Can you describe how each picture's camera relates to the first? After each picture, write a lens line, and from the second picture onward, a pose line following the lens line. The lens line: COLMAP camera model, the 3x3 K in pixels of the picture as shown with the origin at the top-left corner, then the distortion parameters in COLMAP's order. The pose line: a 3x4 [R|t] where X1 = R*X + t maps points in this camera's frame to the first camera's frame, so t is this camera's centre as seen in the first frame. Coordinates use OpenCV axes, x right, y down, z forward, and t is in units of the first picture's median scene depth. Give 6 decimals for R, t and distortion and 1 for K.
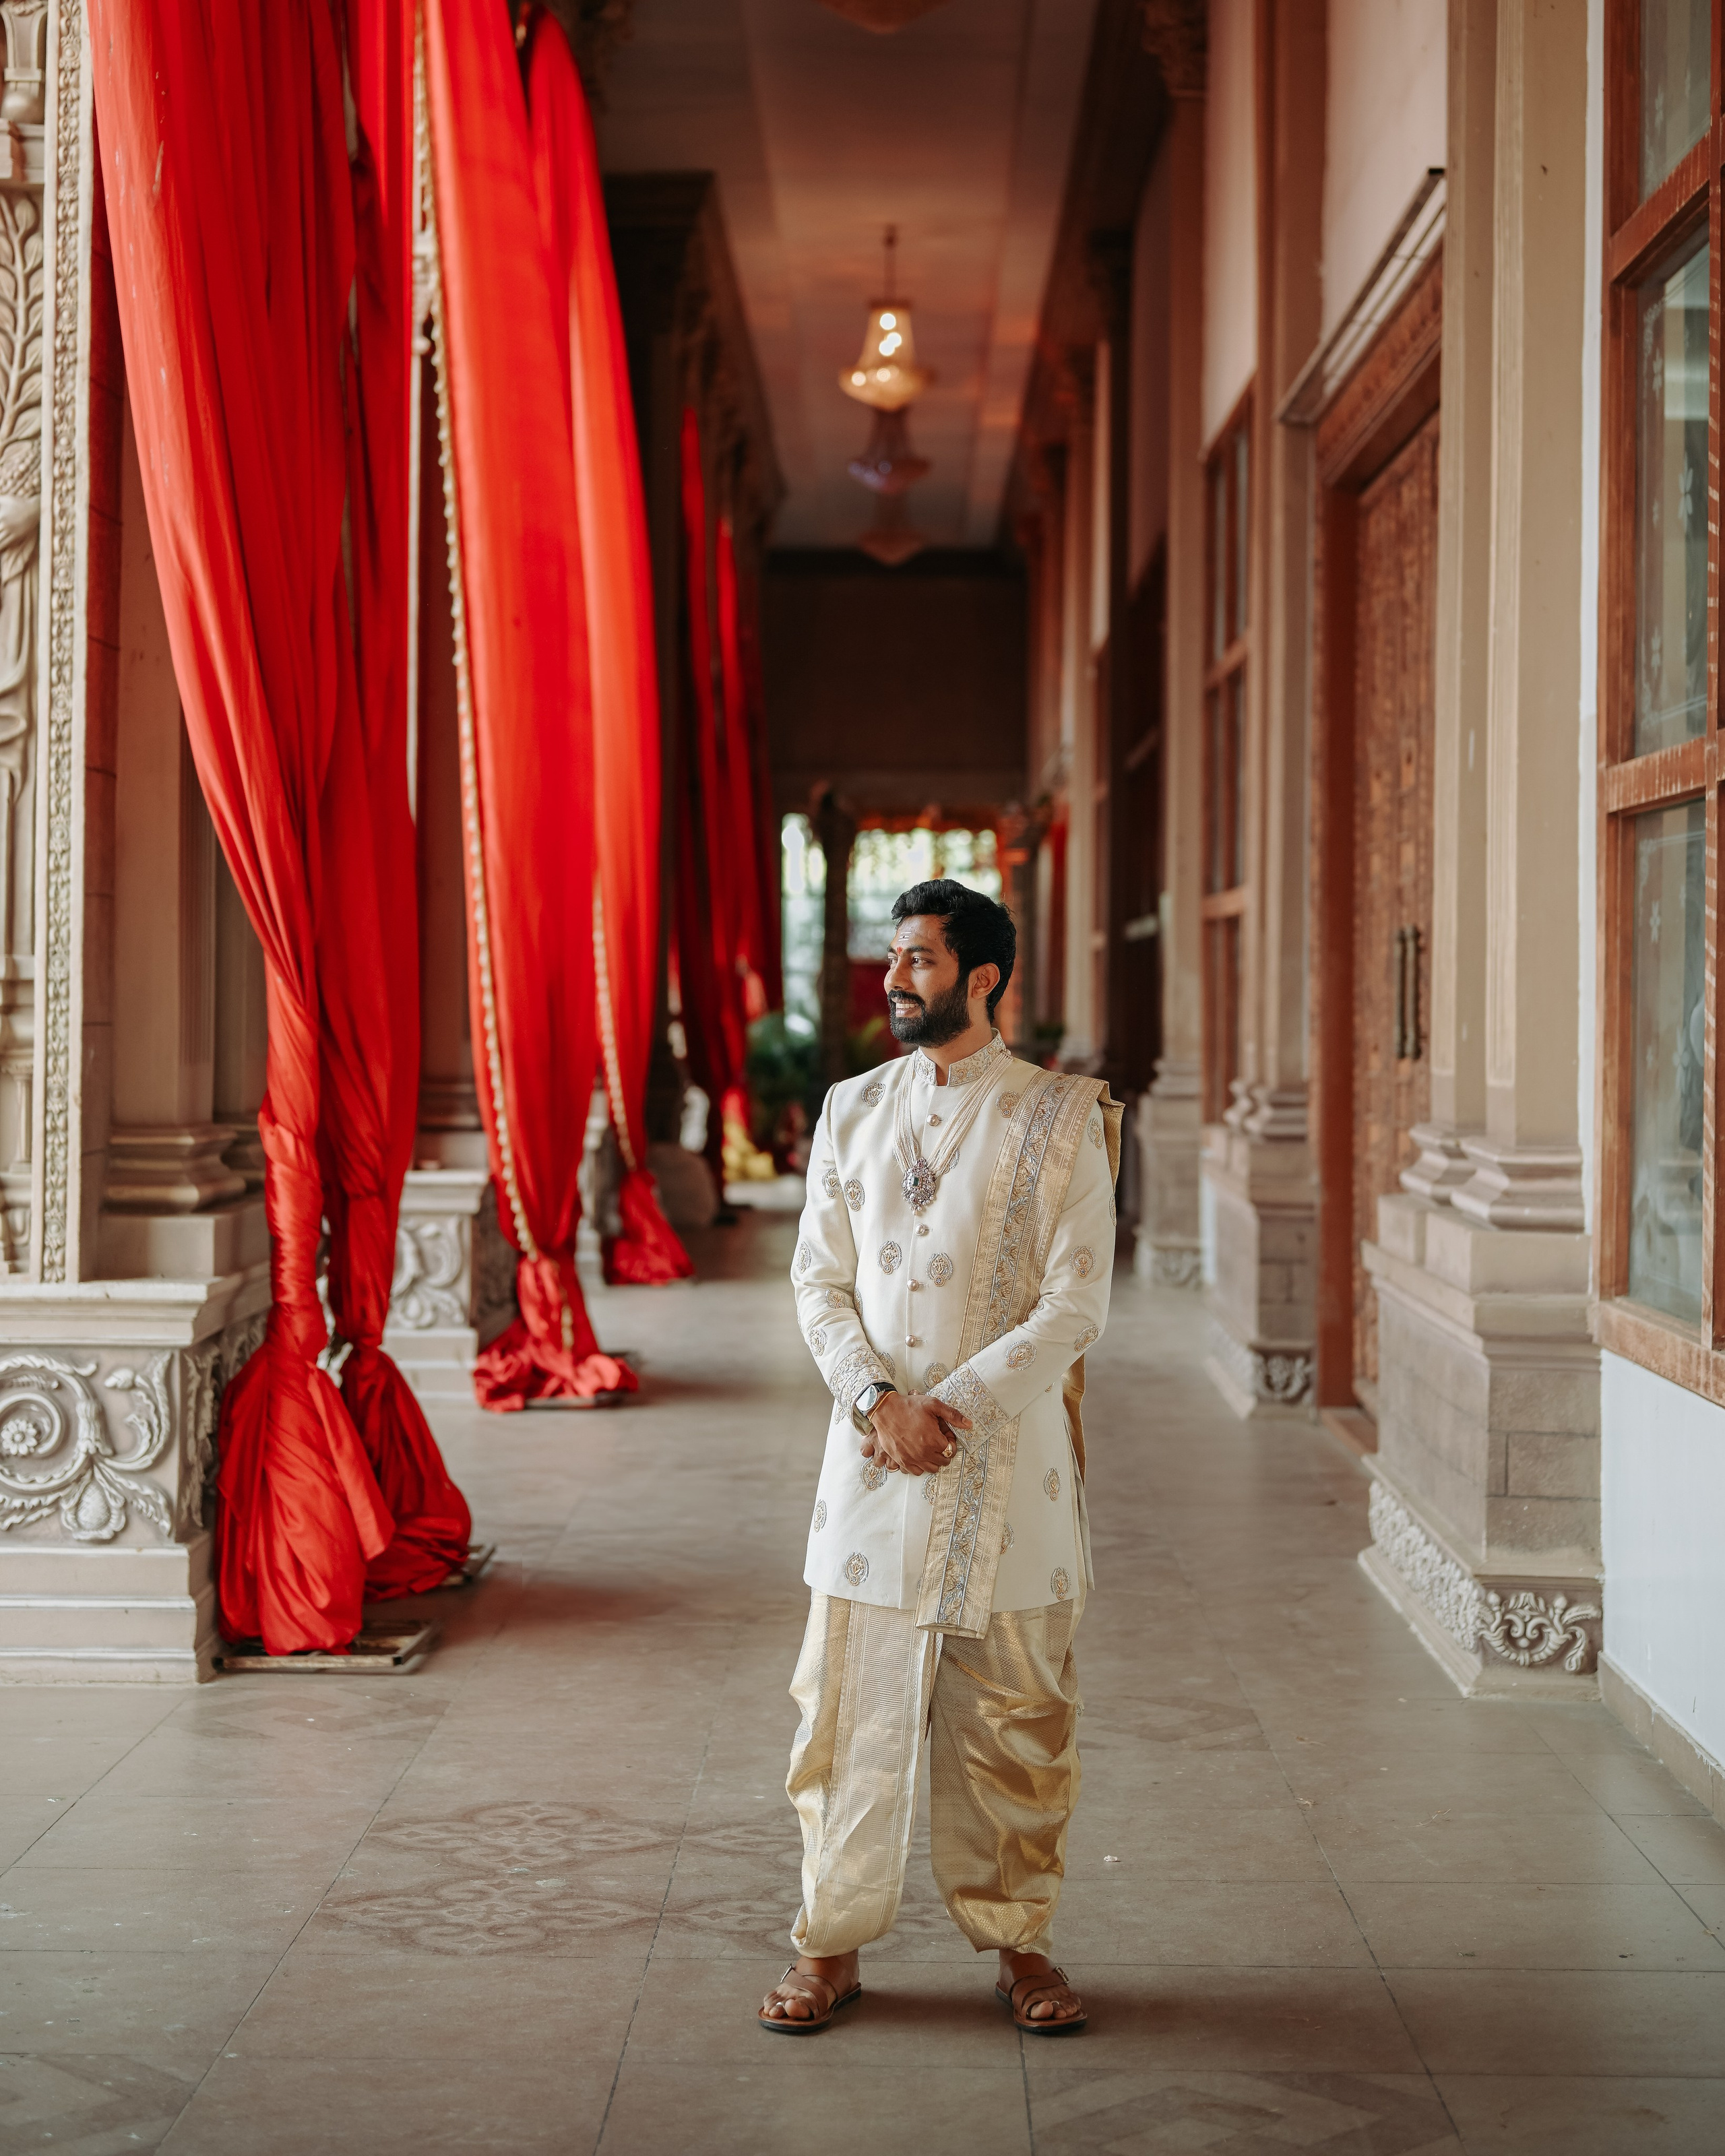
lens RADIAL K [[3855.9, 0, 861.1], [0, 3855.9, 838.7], [0, 0, 1]] dist [-0.006390, 0.035609]
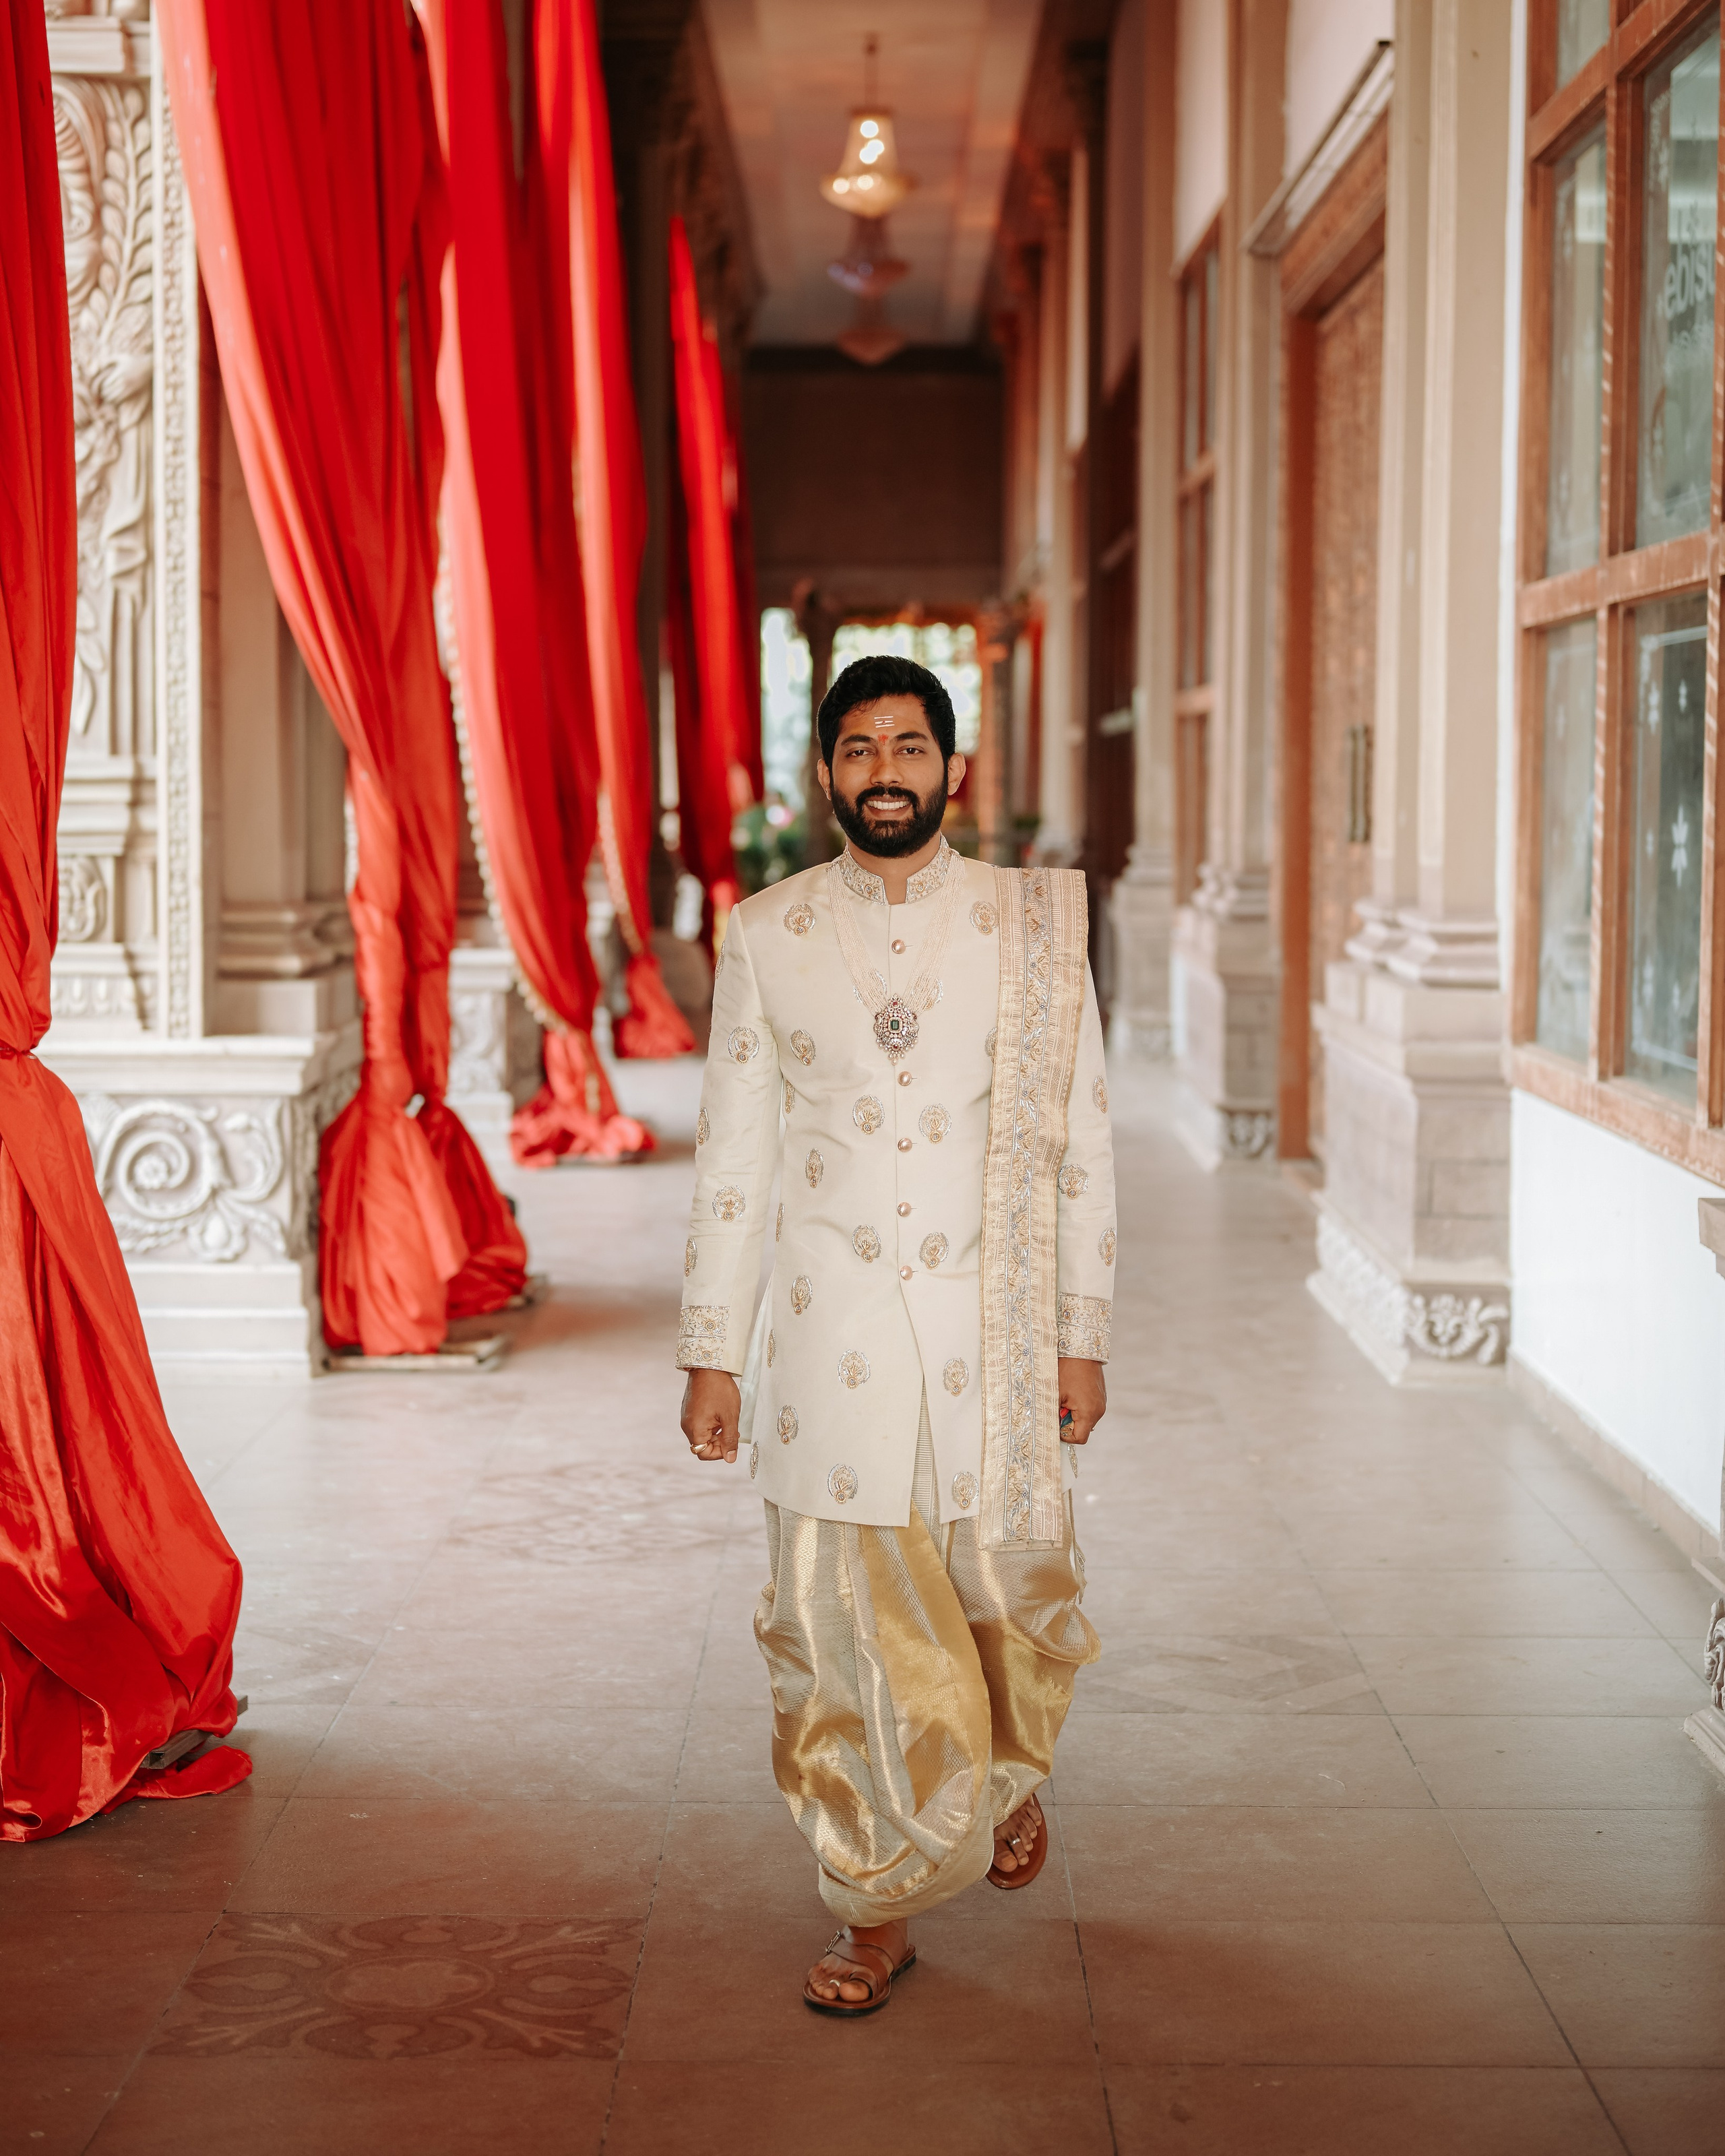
lens RADIAL K [[3903.7, 0, 859.7], [0, 3903.7, 947.5], [0, 0, 1]] dist [0.006590, -0.041348]
pose [[0.999963, -0.005035, 0.006907, -0.012430], [0.004456, 0.996676, 0.081346, -0.006612], [-0.007294, -0.081312, 0.996662, -0.161448]]
